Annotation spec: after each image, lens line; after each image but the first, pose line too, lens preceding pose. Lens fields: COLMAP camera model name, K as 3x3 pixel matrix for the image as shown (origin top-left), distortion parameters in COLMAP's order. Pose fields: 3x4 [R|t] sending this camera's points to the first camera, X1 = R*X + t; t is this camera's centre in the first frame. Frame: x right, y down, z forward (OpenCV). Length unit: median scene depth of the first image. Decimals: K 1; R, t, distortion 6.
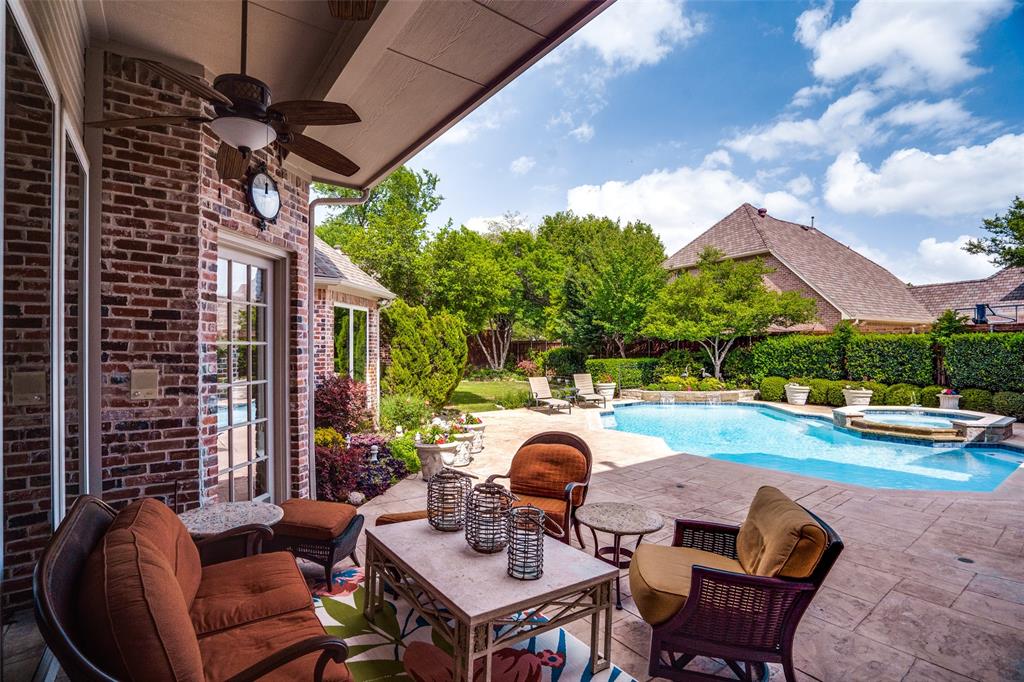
lens RADIAL K [[490.0, 0, 517.6], [0, 490.0, 348.5], [0, 0, 1]] dist [-0.027699, 0.011411]
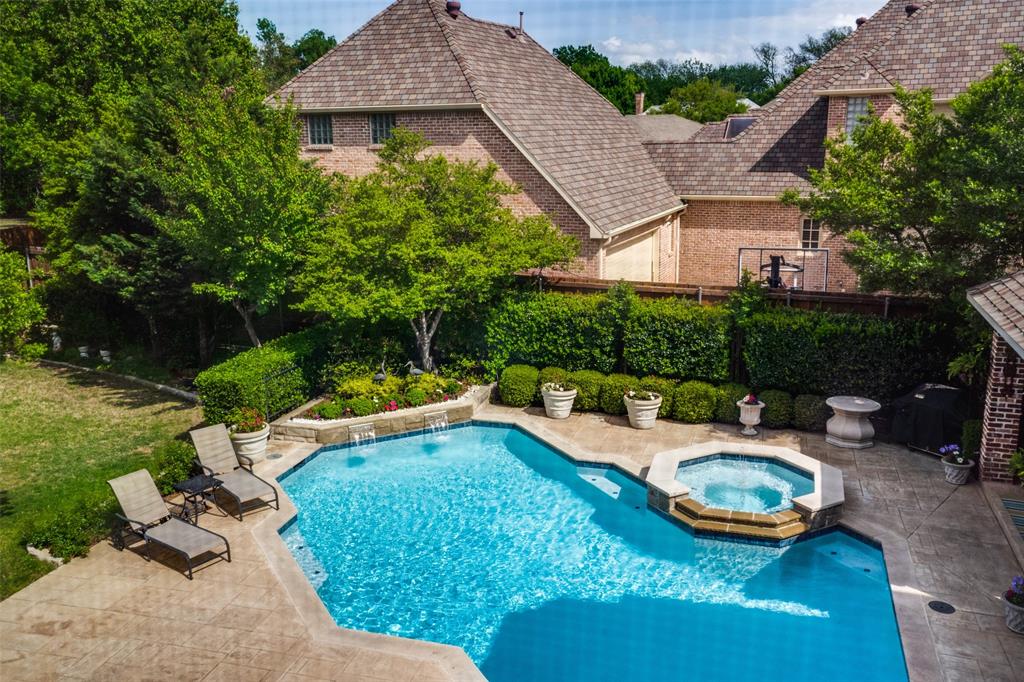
lens RADIAL K [[916.1, 0, 522.8], [0, 916.1, 338.6], [0, 0, 1]] dist [0.019281, 0.000807]
pose [[0.811213, -0.133065, 0.569410, -0.120272], [0.002698, 0.974606, 0.223910, -0.232882], [-0.584745, -0.180102, 0.790972, 0.093934]]
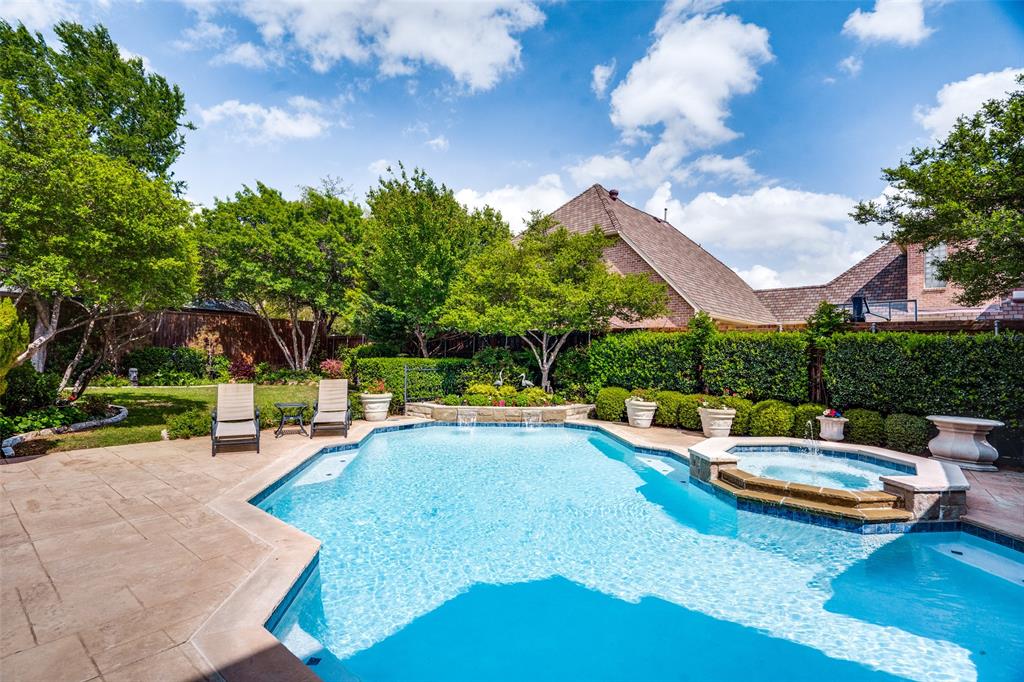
lens RADIAL K [[490.0, 0, 513.9], [0, 490.0, 345.8], [0, 0, 1]] dist [-0.027699, 0.011411]
pose [[0.968545, 0.029485, 0.247087, 0.196324], [-0.026787, 0.999539, -0.014276, 0.010128], [-0.247394, 0.007208, 0.968888, 0.319210]]
